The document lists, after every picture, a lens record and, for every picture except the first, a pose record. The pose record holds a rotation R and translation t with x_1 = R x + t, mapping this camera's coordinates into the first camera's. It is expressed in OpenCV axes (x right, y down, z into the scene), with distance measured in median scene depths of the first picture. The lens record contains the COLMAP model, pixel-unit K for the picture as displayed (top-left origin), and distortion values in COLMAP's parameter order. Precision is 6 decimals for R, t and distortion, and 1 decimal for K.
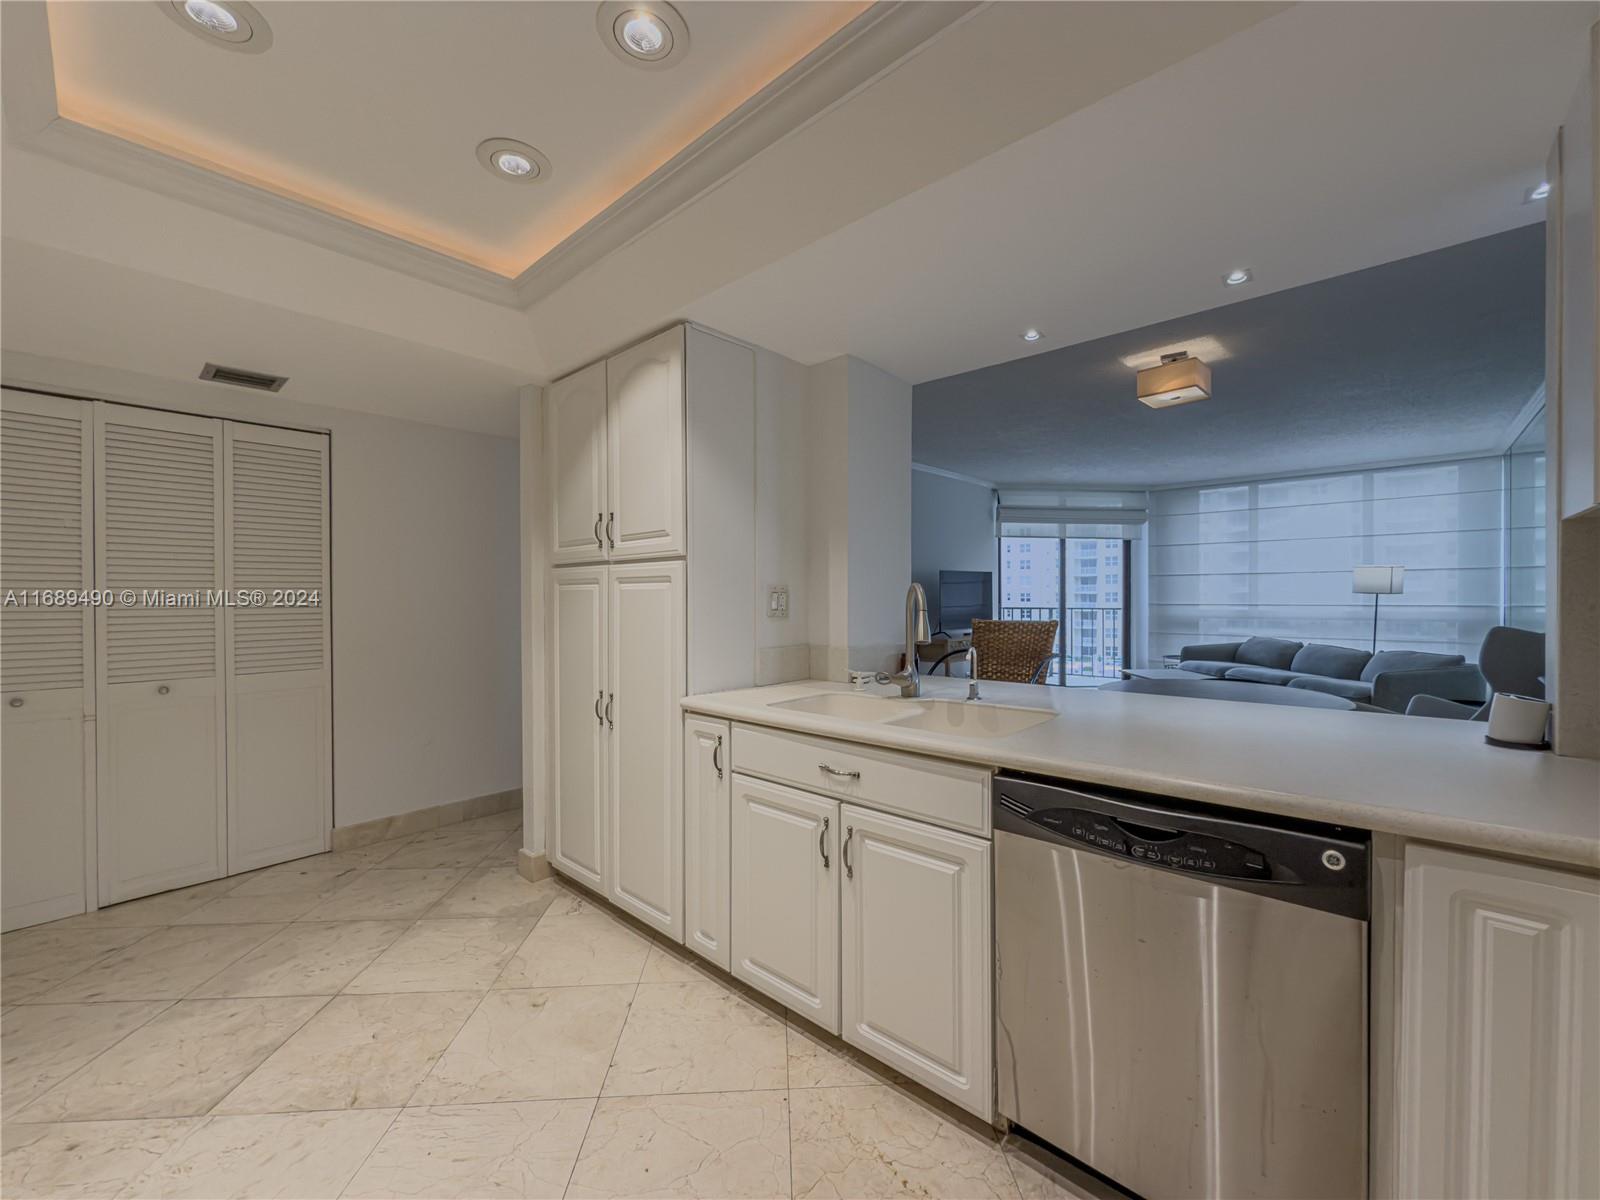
lens RADIAL K [[645.2, 0, 807.6], [0, 645.2, 603.1], [0, 0, 1]] dist [-0.000866, -0.000050]
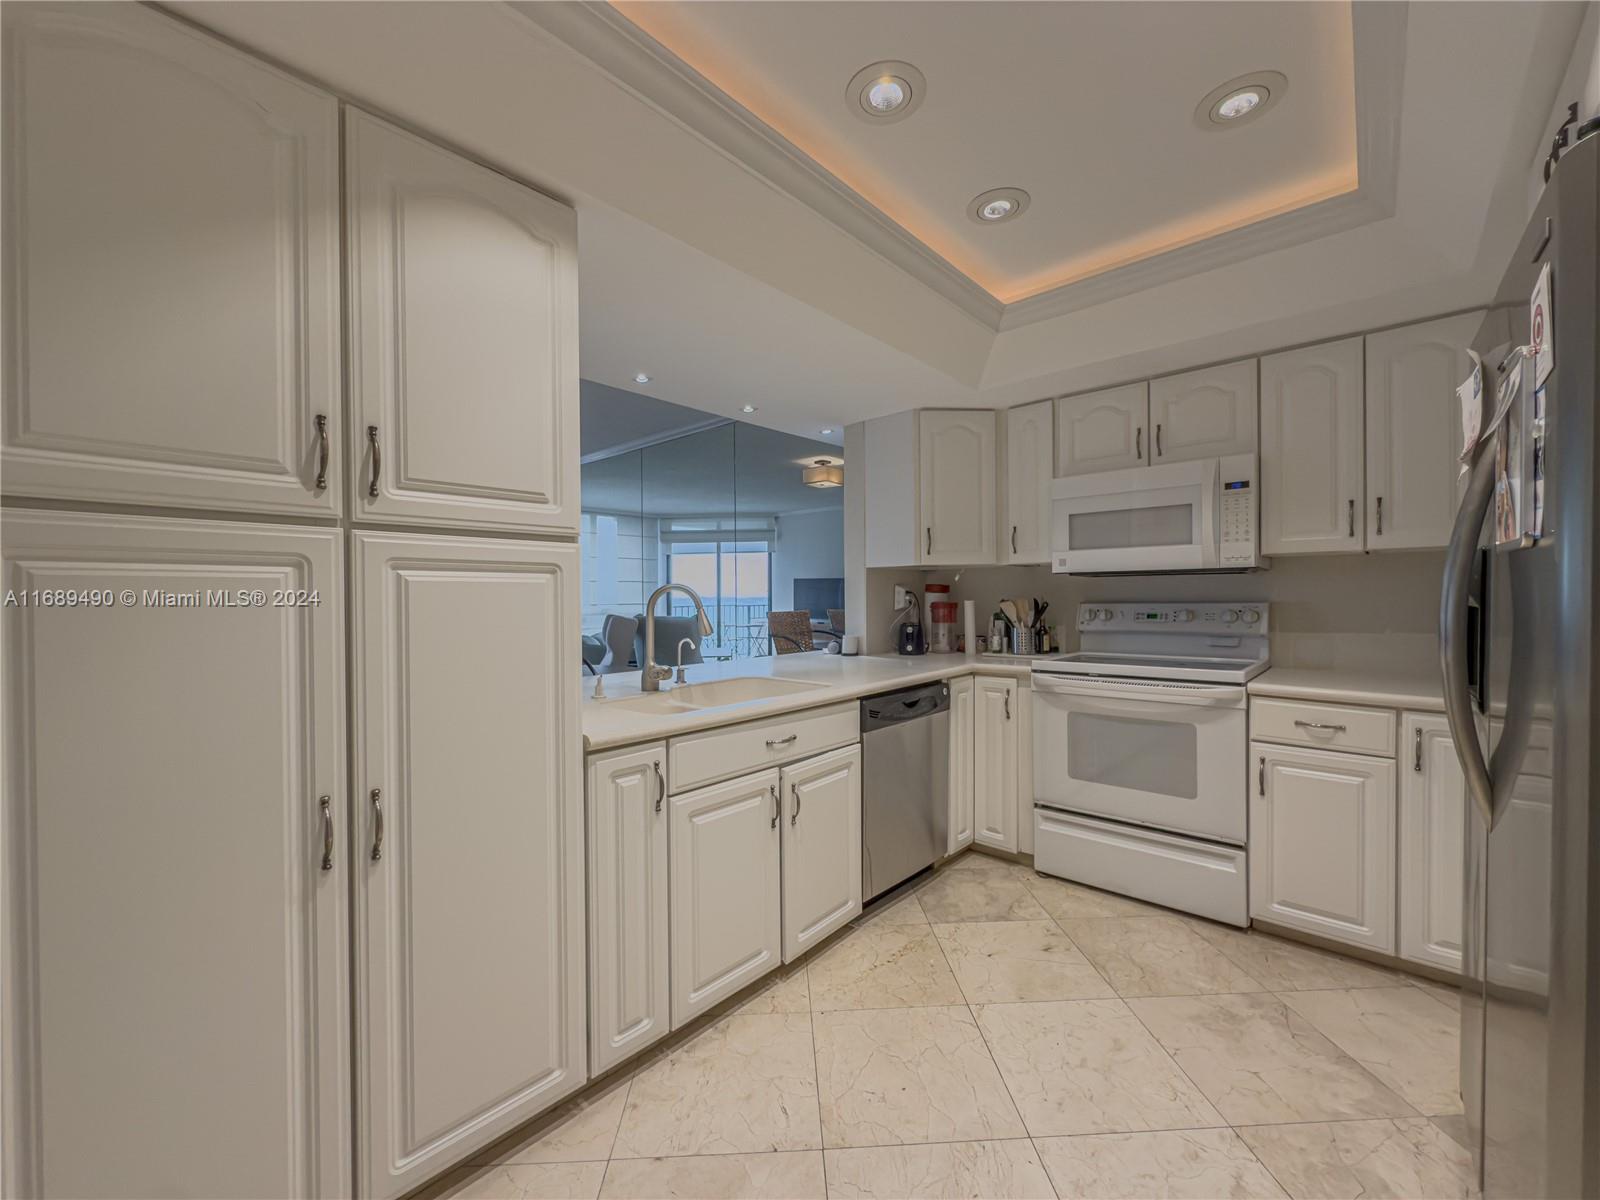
lens RADIAL K [[645.2, 0, 807.6], [0, 645.2, 603.1], [0, 0, 1]] dist [-0.000866, -0.000050]
pose [[-0.006858, -0.008588, 0.999940, -0.788834], [0.014699, 0.999854, 0.008688, -0.002906], [-0.999868, 0.014758, -0.006730, 0.658312]]
